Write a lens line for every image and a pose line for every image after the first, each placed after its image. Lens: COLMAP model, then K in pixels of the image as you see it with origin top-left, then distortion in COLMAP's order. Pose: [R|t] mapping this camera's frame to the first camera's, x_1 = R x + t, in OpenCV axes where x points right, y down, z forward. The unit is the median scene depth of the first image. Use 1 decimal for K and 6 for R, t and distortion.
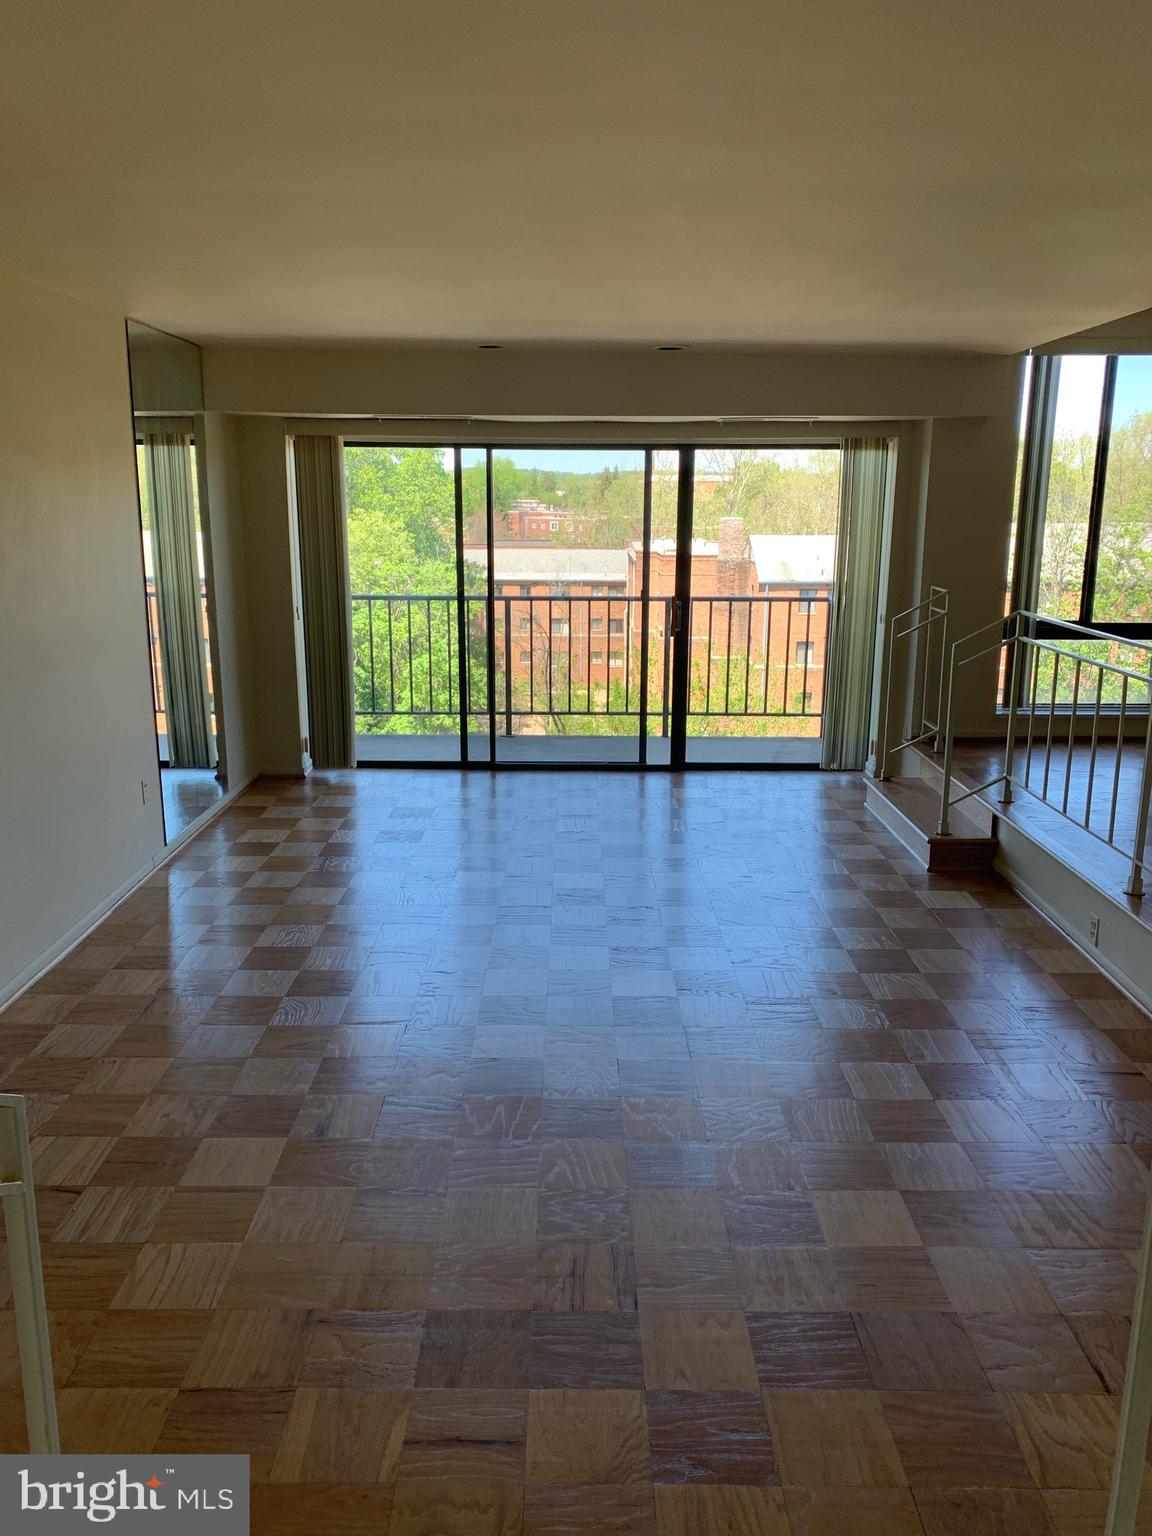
lens RADIAL K [[1165.2, 0, 576.0], [0, 1165.2, 768.0], [0, 0, 1]] dist [0.065914, -0.135833]
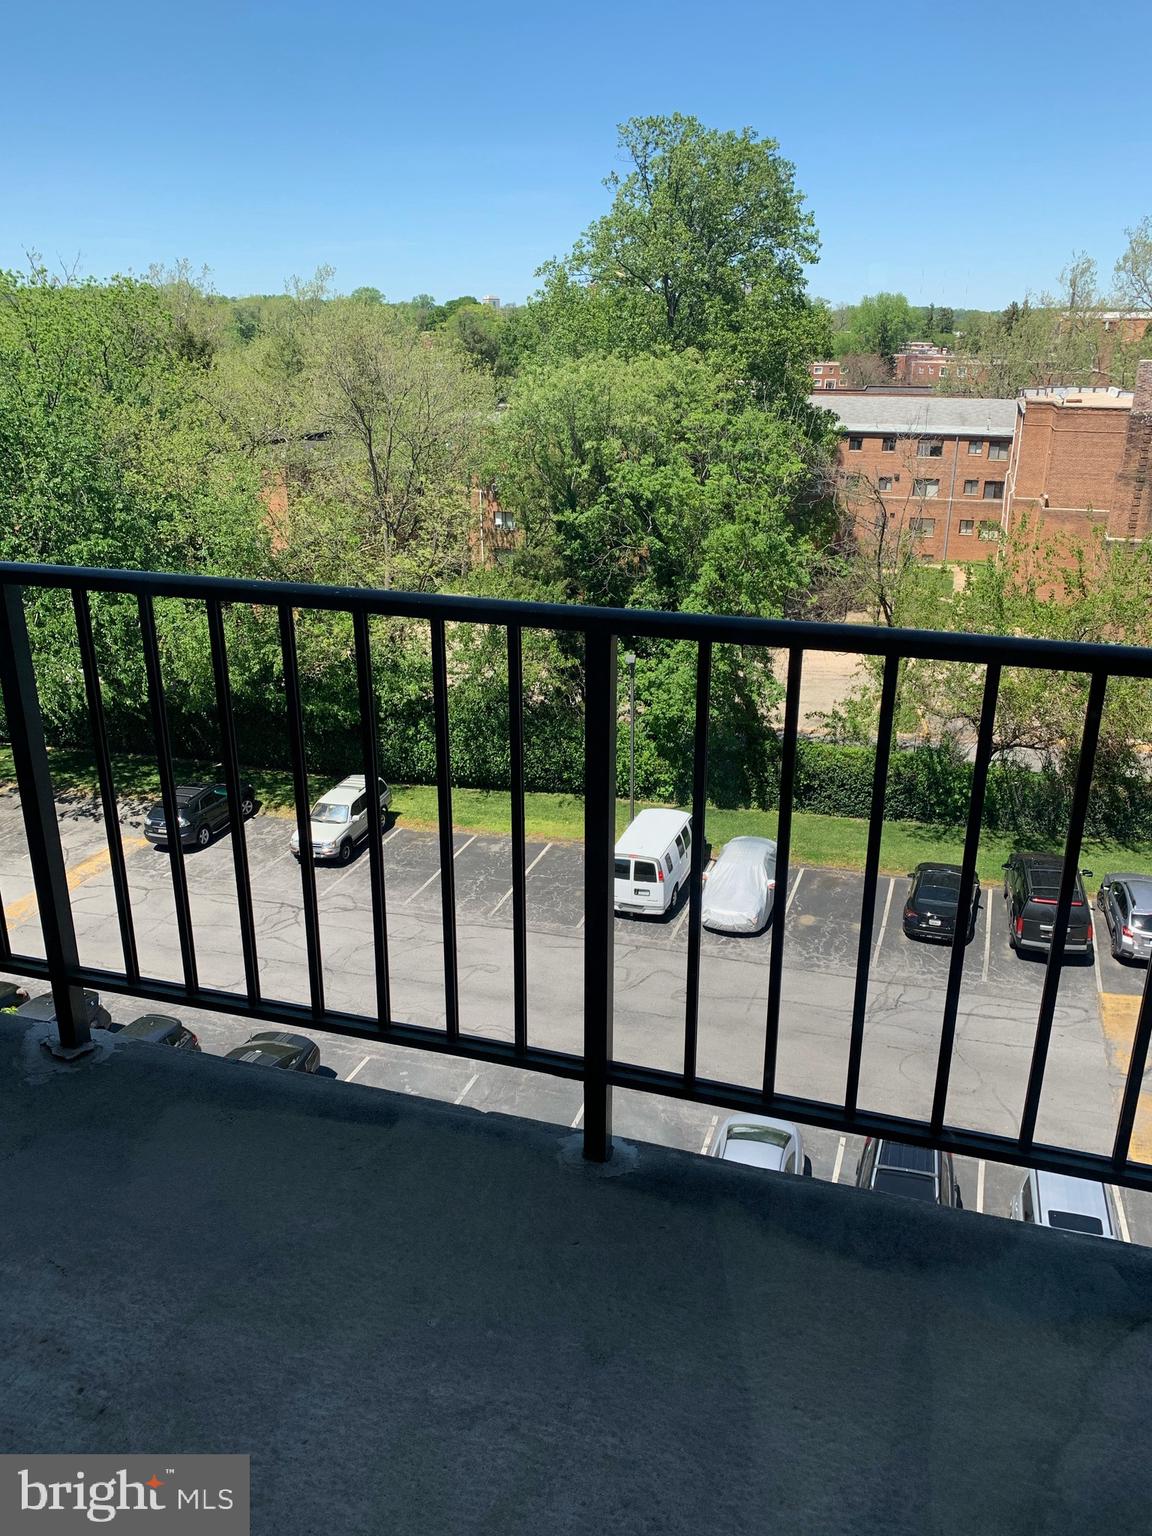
lens RADIAL K [[1165.2, 0, 576.0], [0, 1165.2, 768.0], [0, 0, 1]] dist [0.065914, -0.135833]
pose [[0.952061, 0.104435, -0.287528, 0.145271], [-0.068637, 0.988883, 0.131909, -0.160700], [0.298107, -0.105851, 0.948645, 0.850980]]
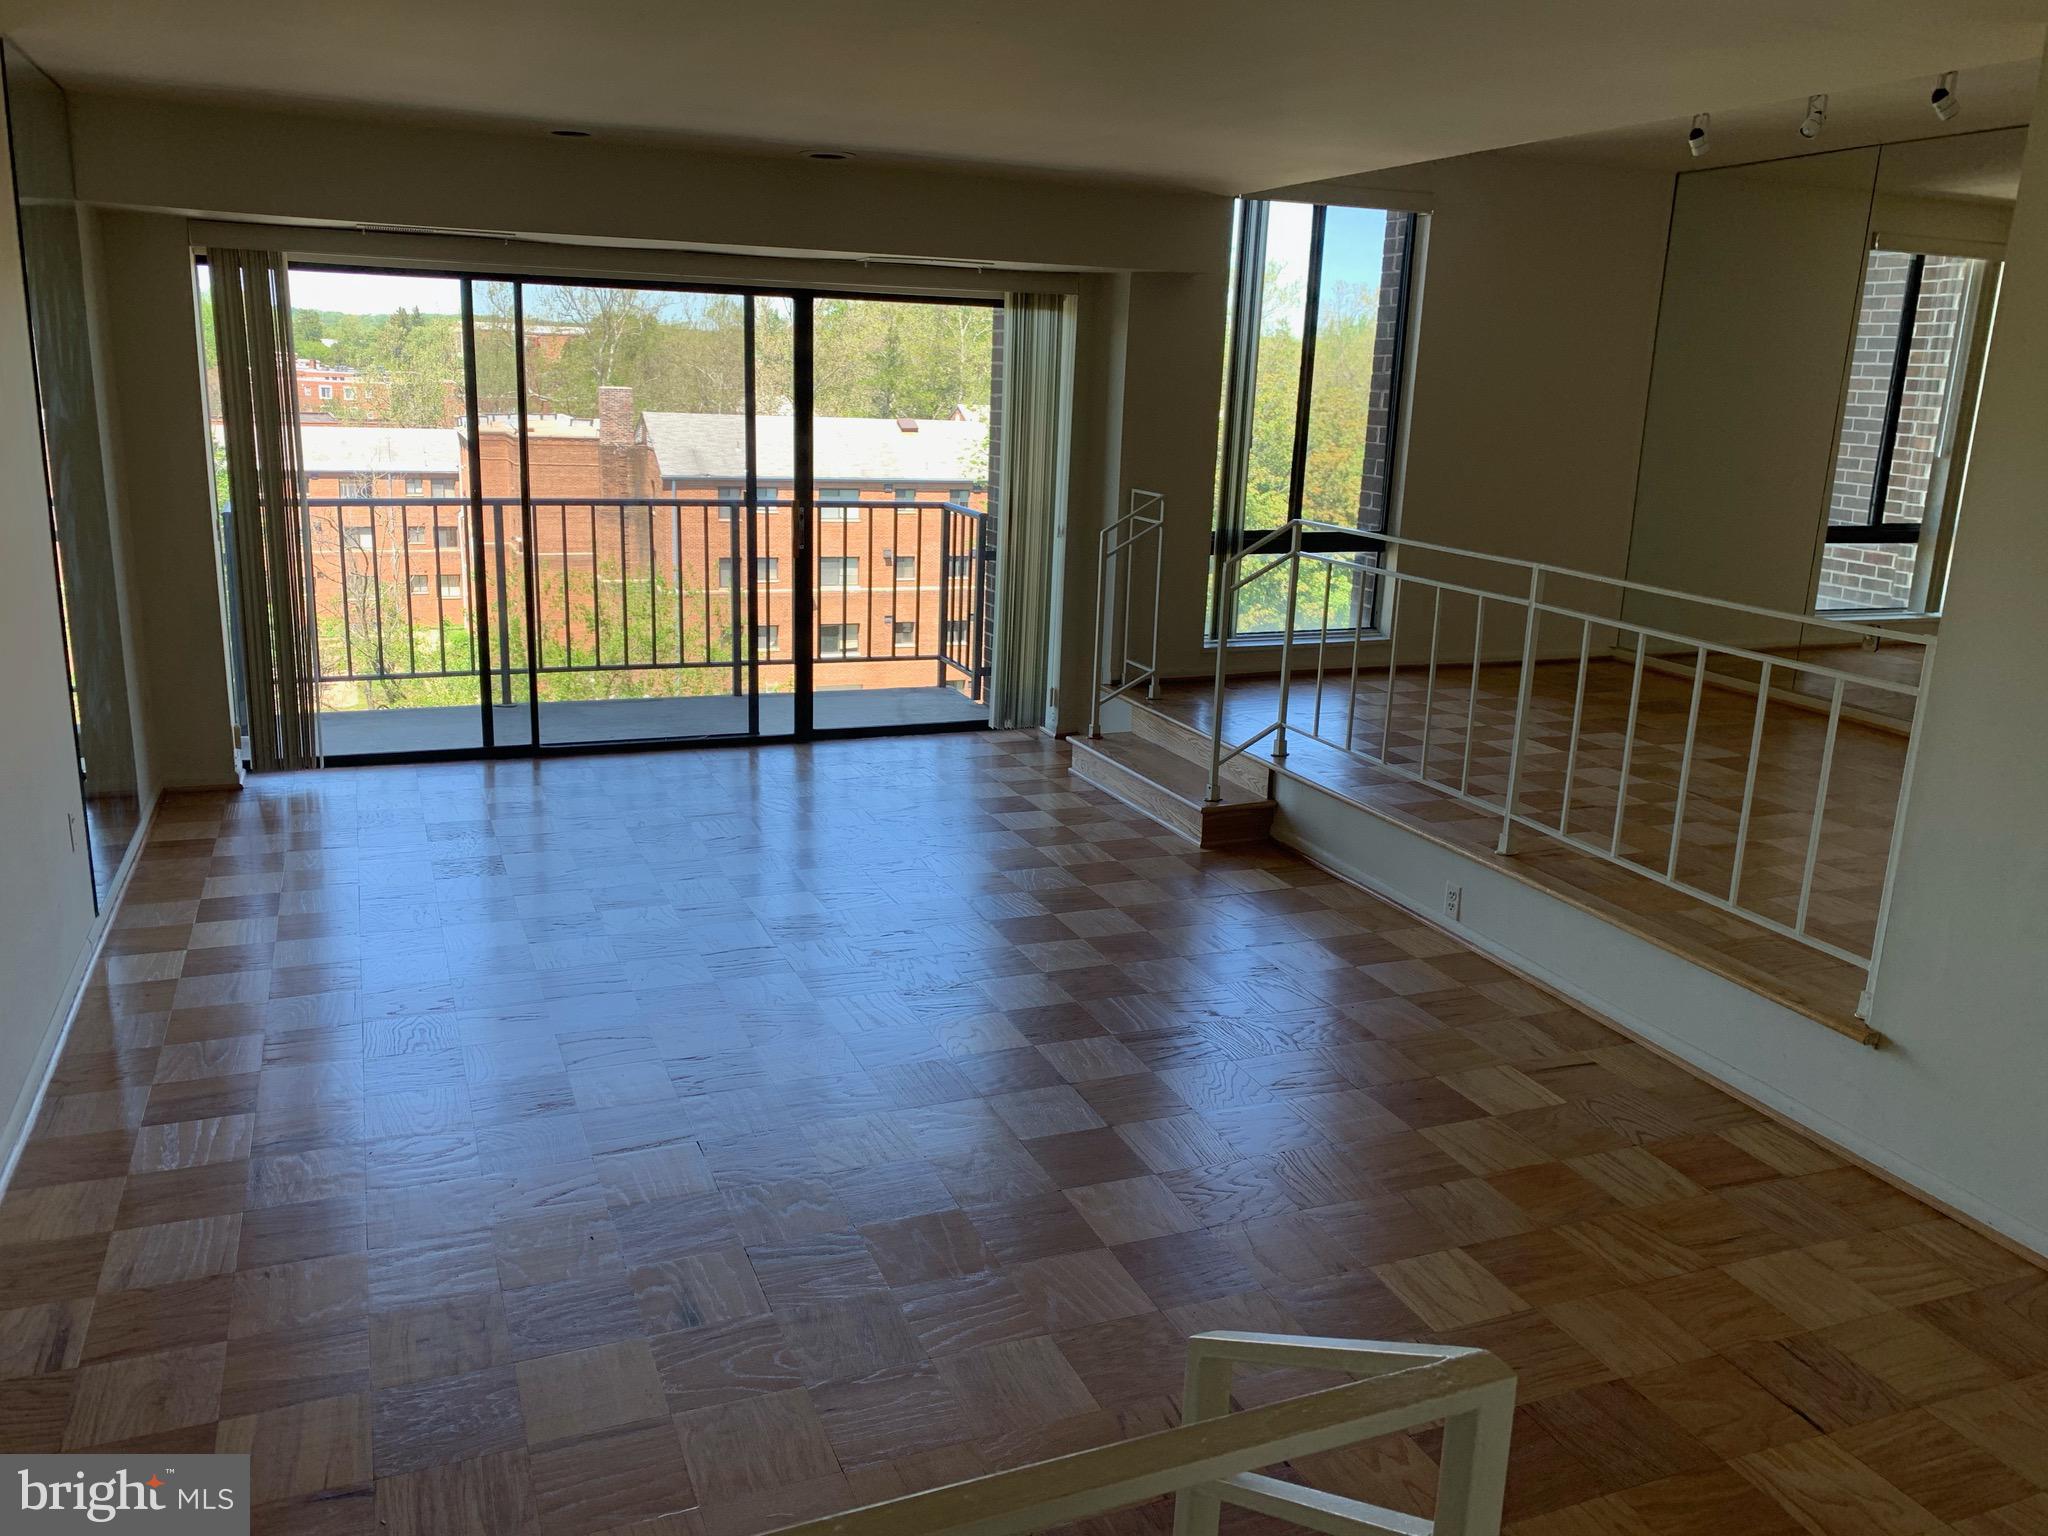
lens RADIAL K [[1553.6, 0, 1024.0], [0, 1553.6, 768.0], [0, 0, 1]] dist [0.065914, -0.135833]
pose [[0.923042, -0.068578, 0.378537, -0.155284], [0.058220, 0.997551, 0.038755, -0.010909], [-0.380268, -0.013734, 0.924774, 0.049293]]
